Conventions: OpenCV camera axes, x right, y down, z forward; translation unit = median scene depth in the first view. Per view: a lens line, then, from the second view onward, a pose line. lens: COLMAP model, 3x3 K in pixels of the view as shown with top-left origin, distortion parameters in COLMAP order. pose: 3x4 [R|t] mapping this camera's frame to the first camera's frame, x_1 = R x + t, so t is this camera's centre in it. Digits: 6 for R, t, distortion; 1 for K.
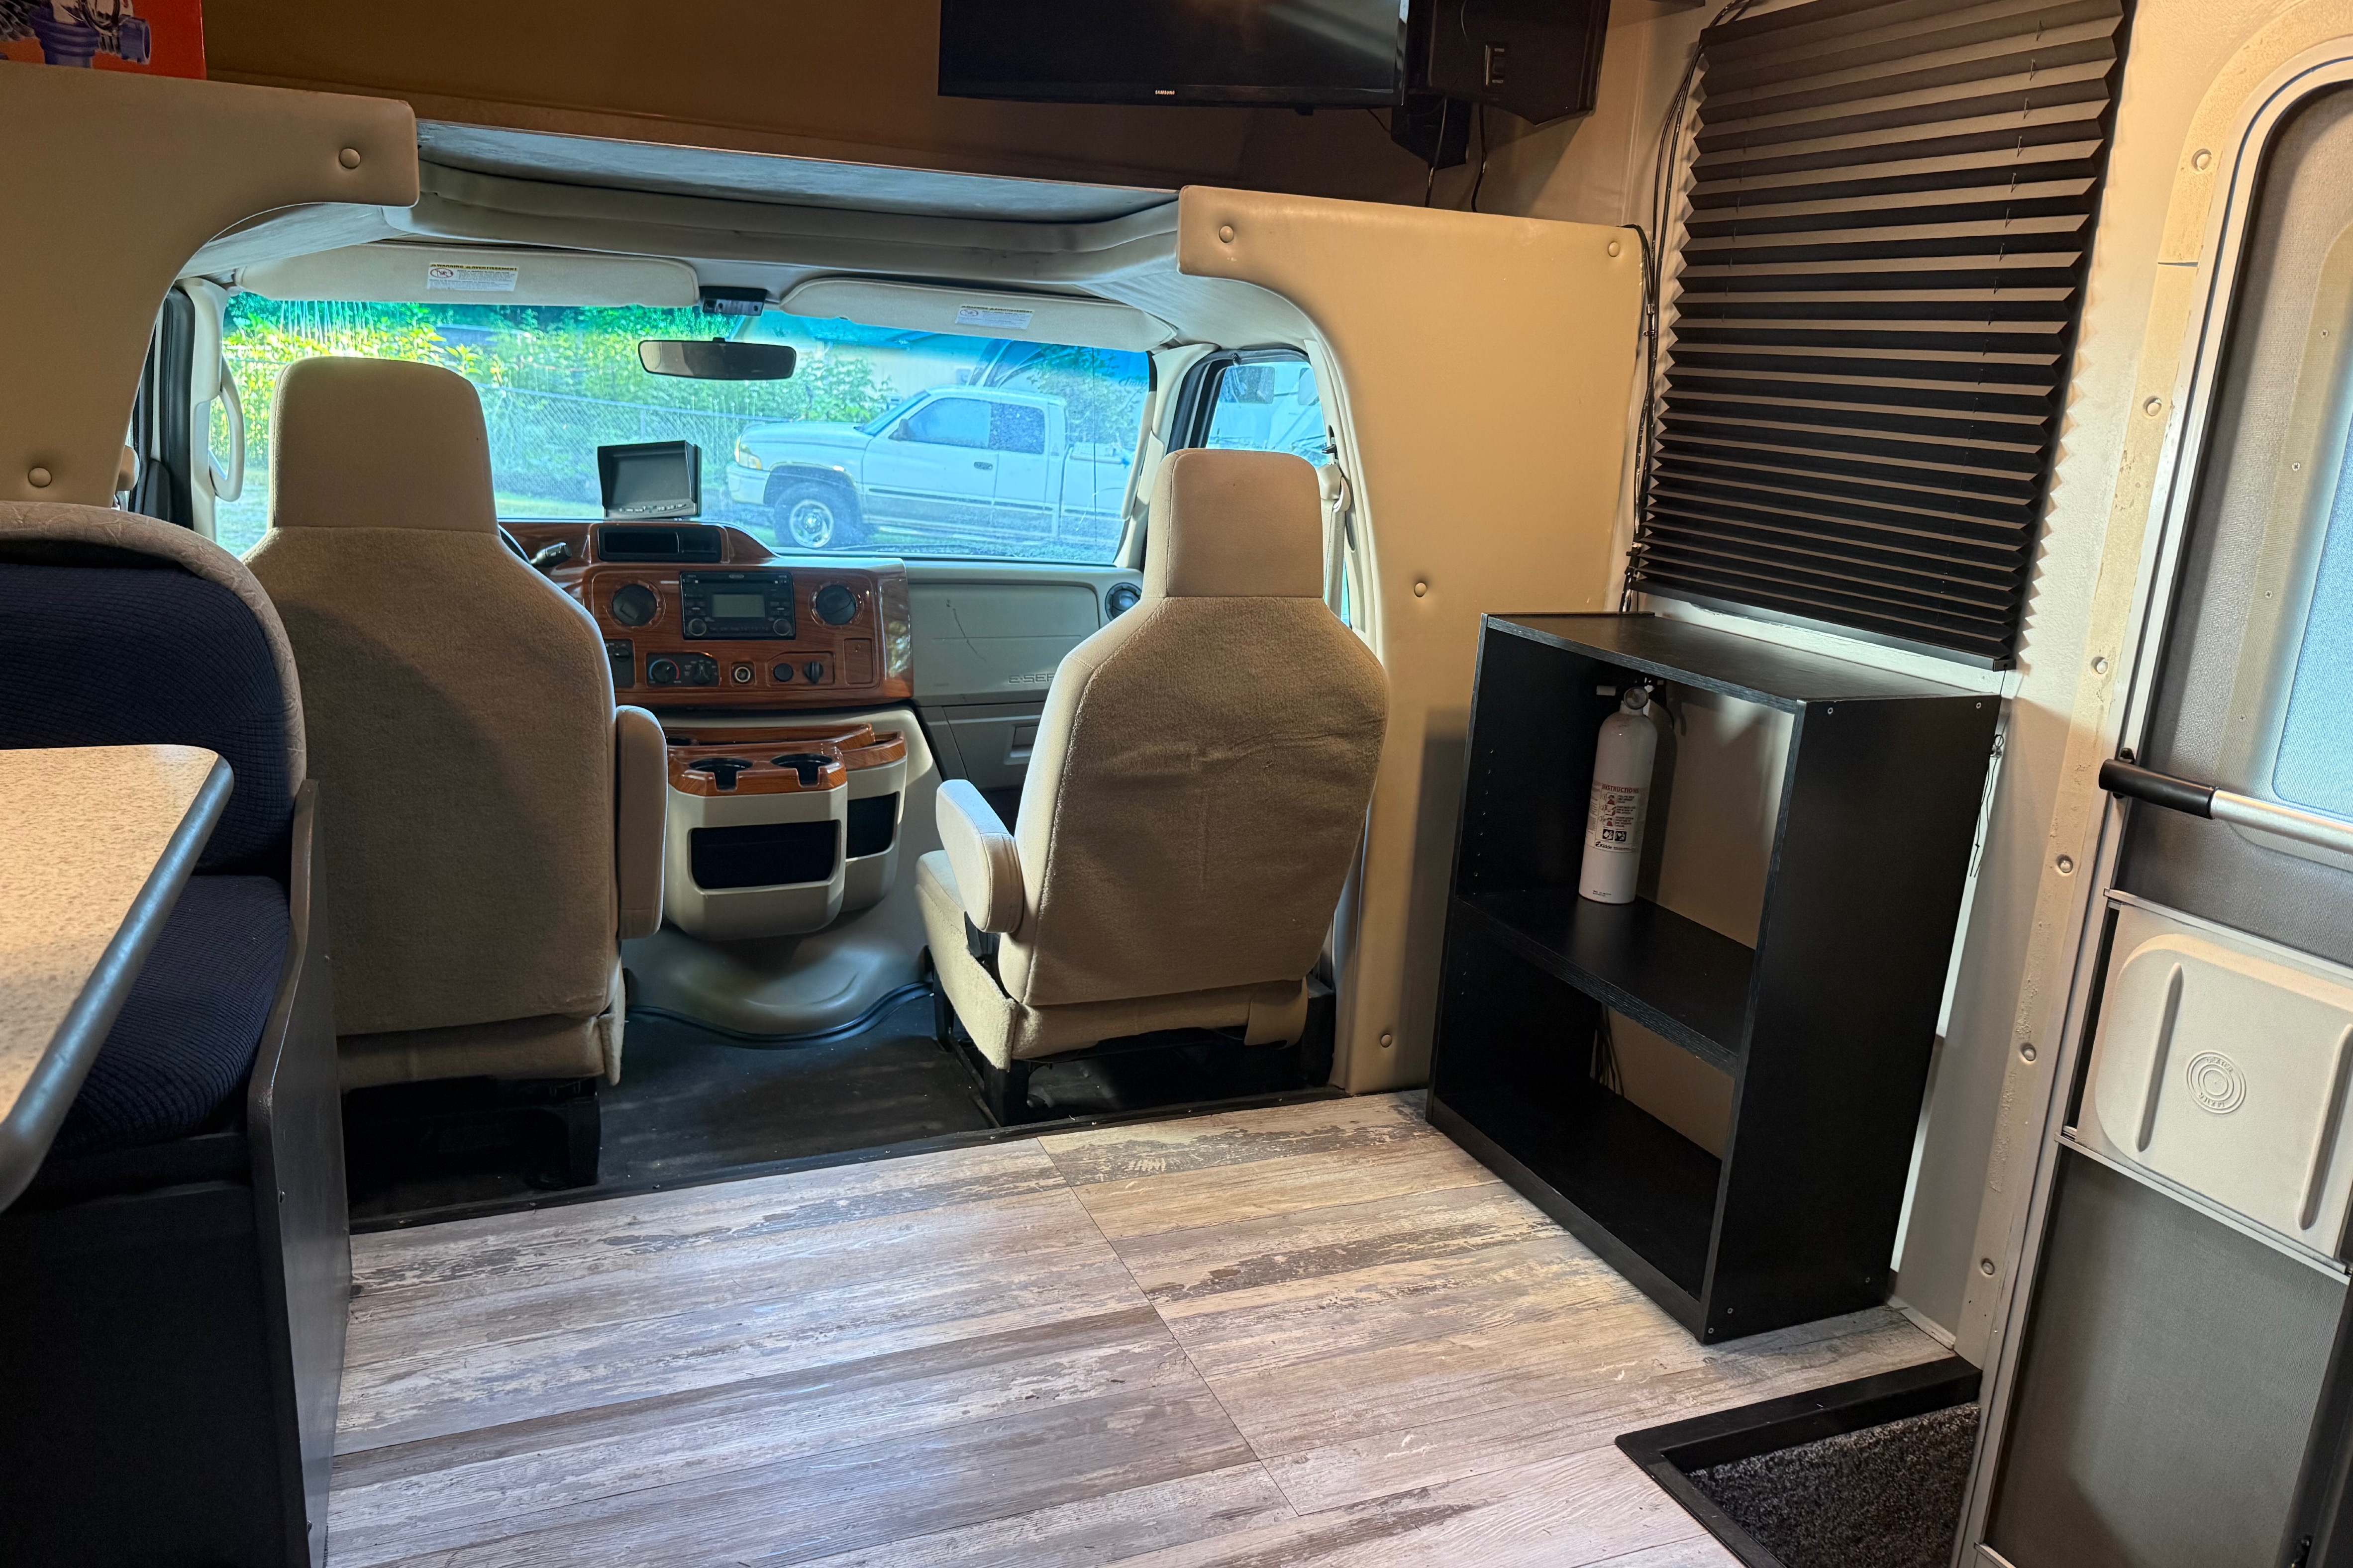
lens RADIAL K [[1630.4, 0, 1176.5], [0, 1630.4, 784.0], [0, 0, 1]] dist [0.100688, -0.117274]
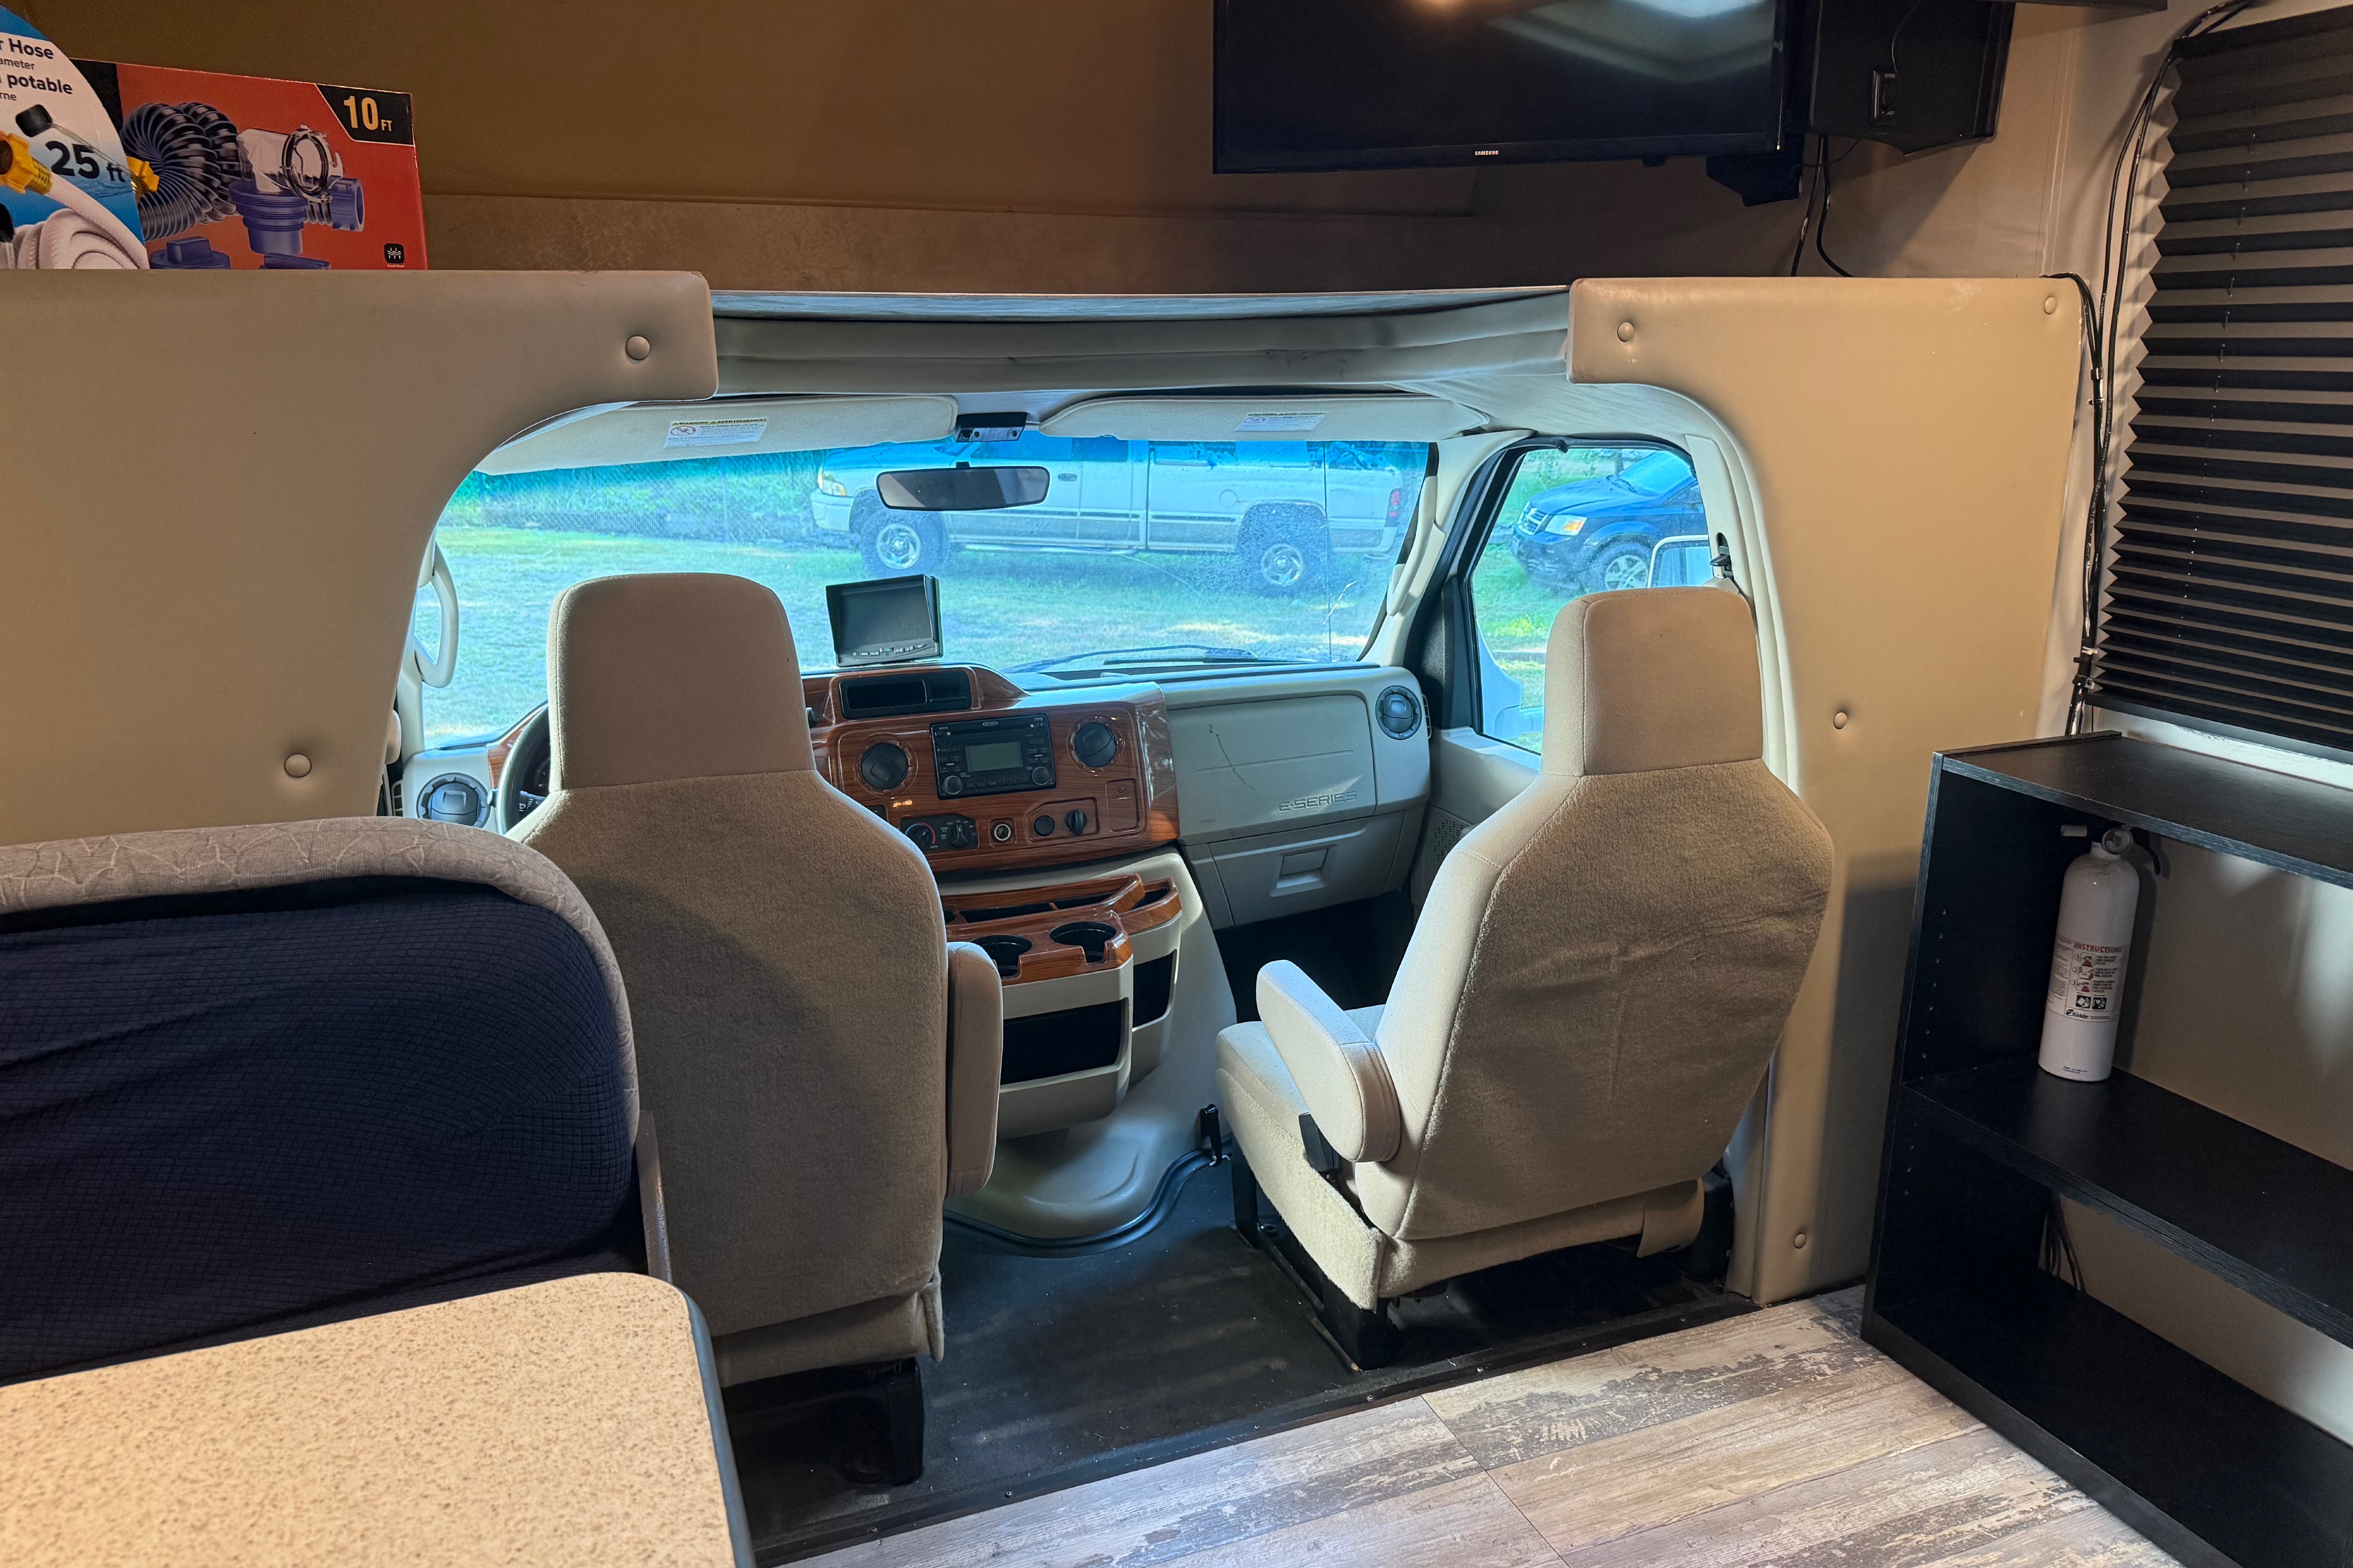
lens RADIAL K [[1634.6, 0, 1176.5], [0, 1634.6, 784.0], [0, 0, 1]] dist [0.081570, -0.122664]
pose [[0.997466, -0.056661, -0.043022, -0.155260], [0.057083, 0.998332, 0.008636, -0.113836], [0.042461, -0.011070, 0.999037, 0.140790]]
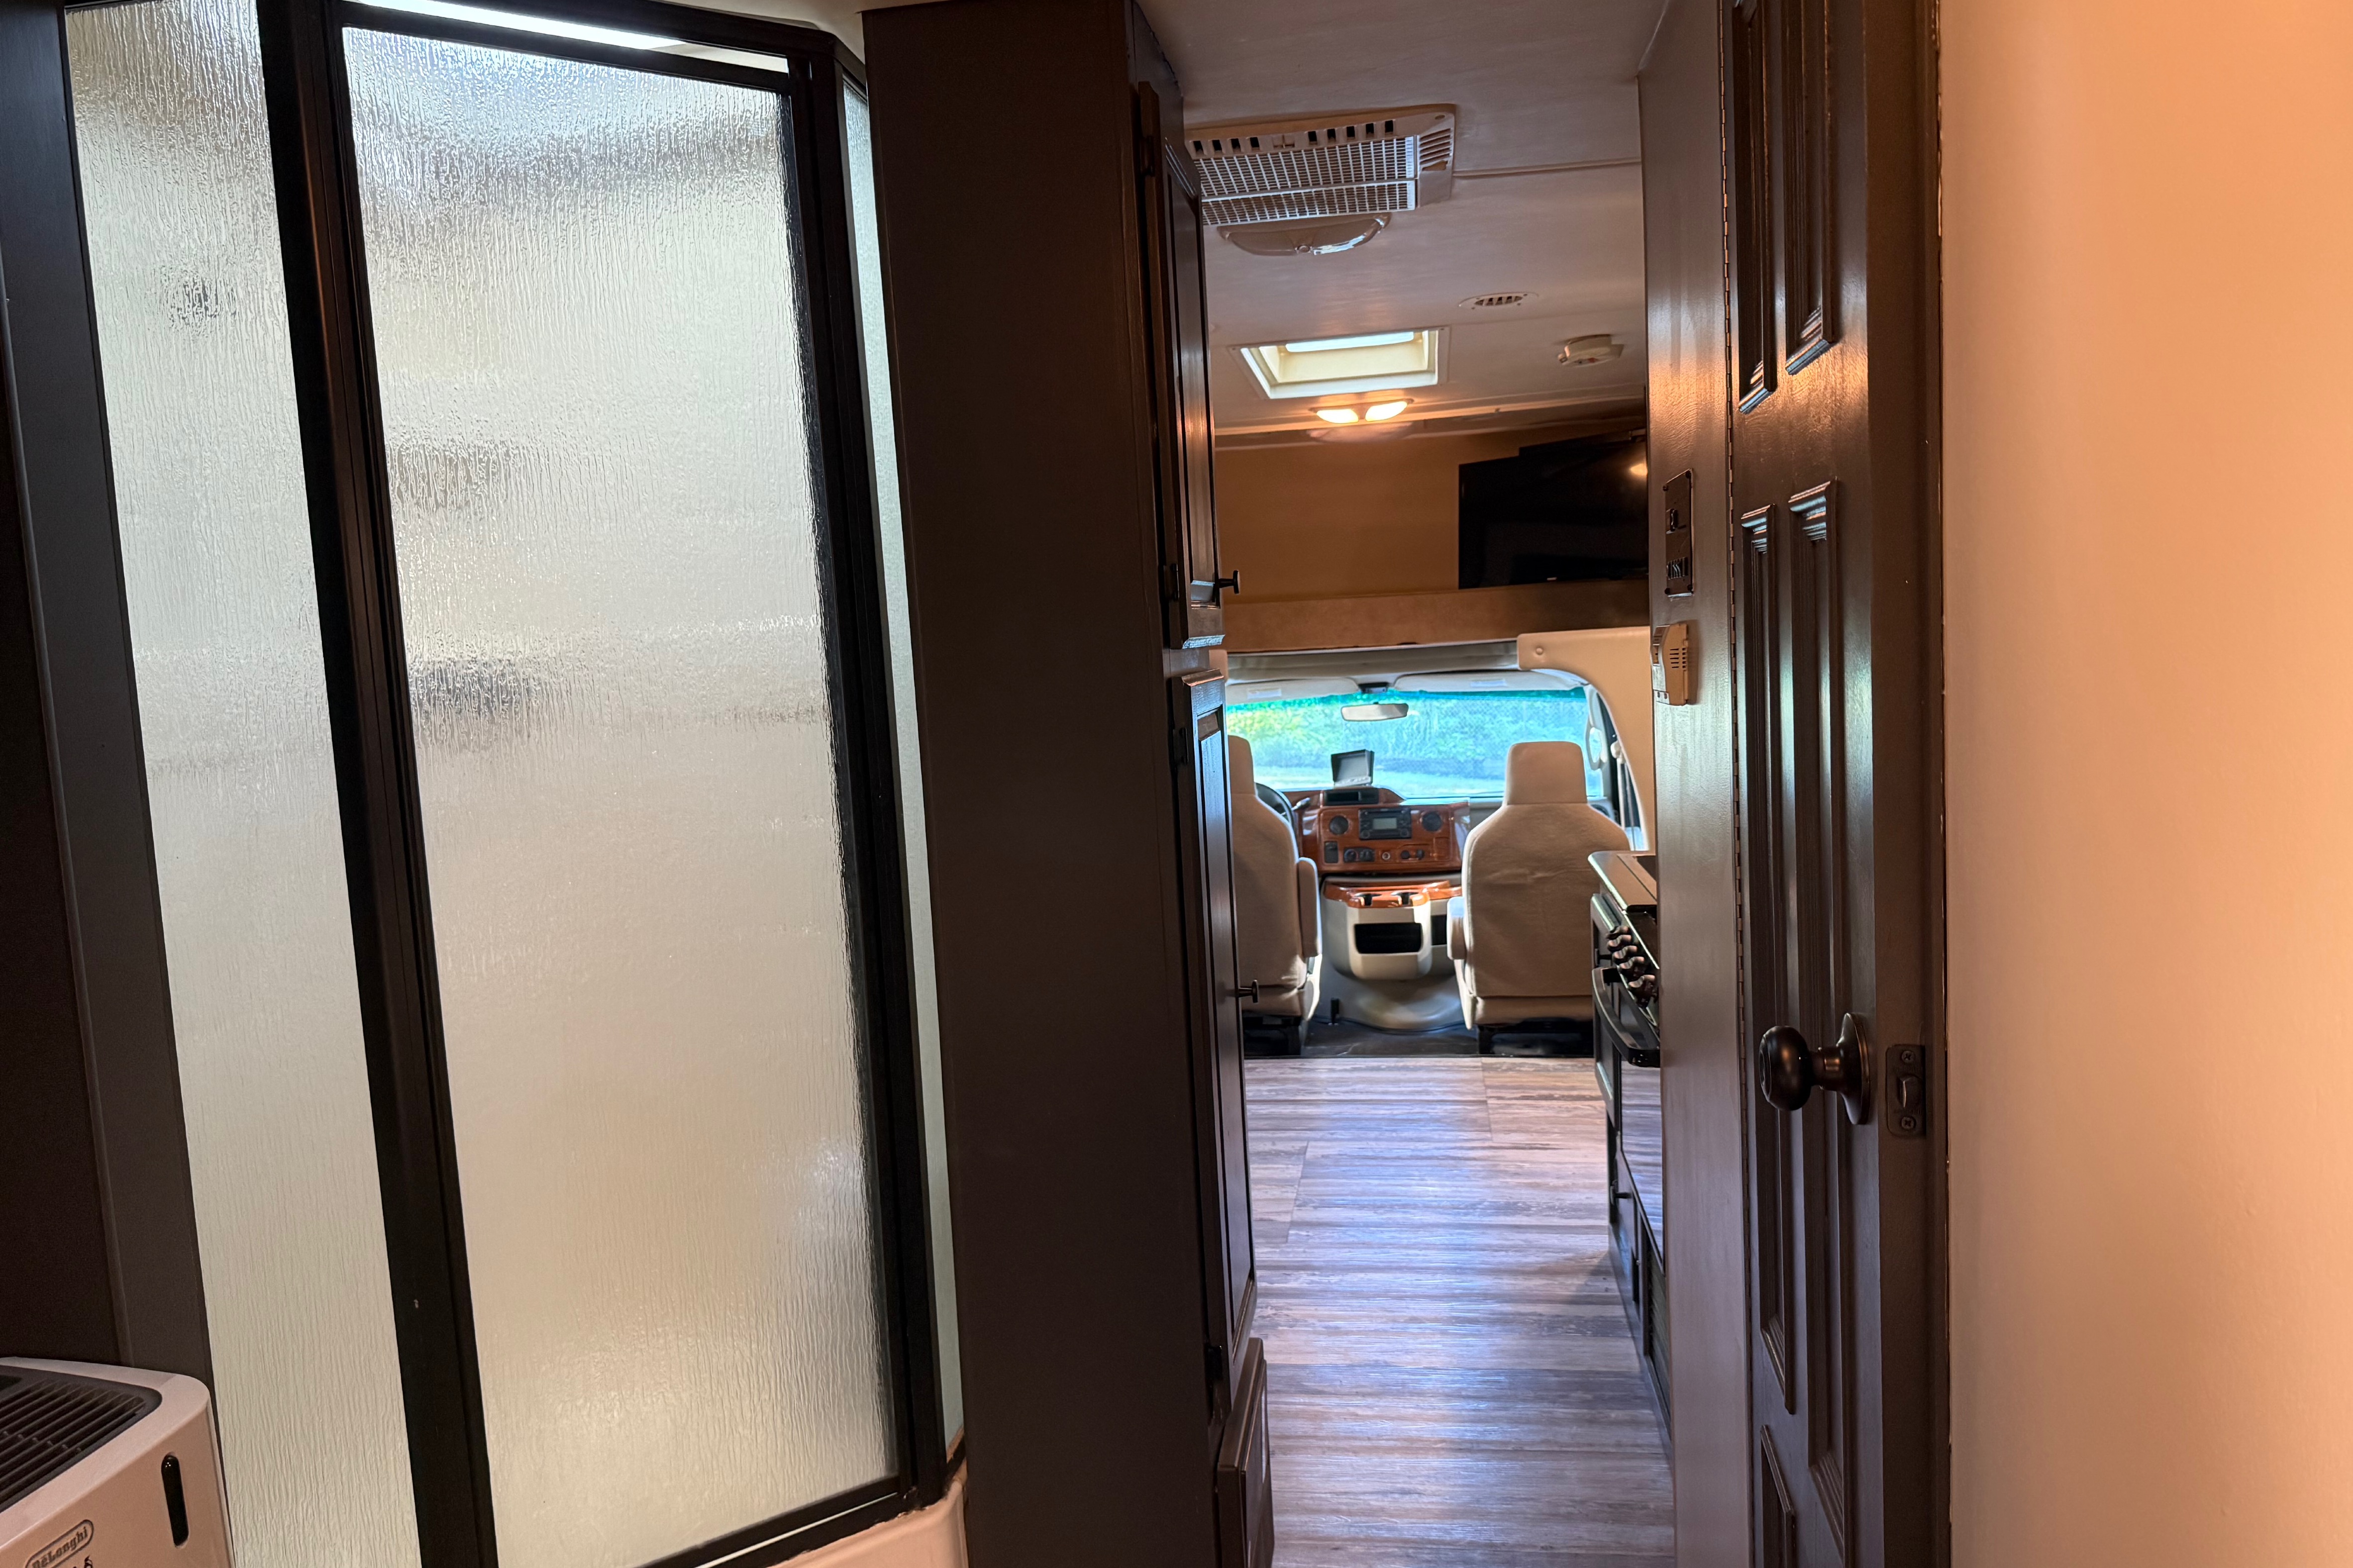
lens RADIAL K [[1628.5, 0, 1184.7], [0, 1628.5, 769.7], [0, 0, 1]] dist [0.082786, -0.109658]
pose [[0.851281, -0.056092, -0.521704, 0.724193], [-0.033153, 0.986533, -0.160166, 0.197857], [0.523662, 0.153642, 0.837957, -1.064138]]
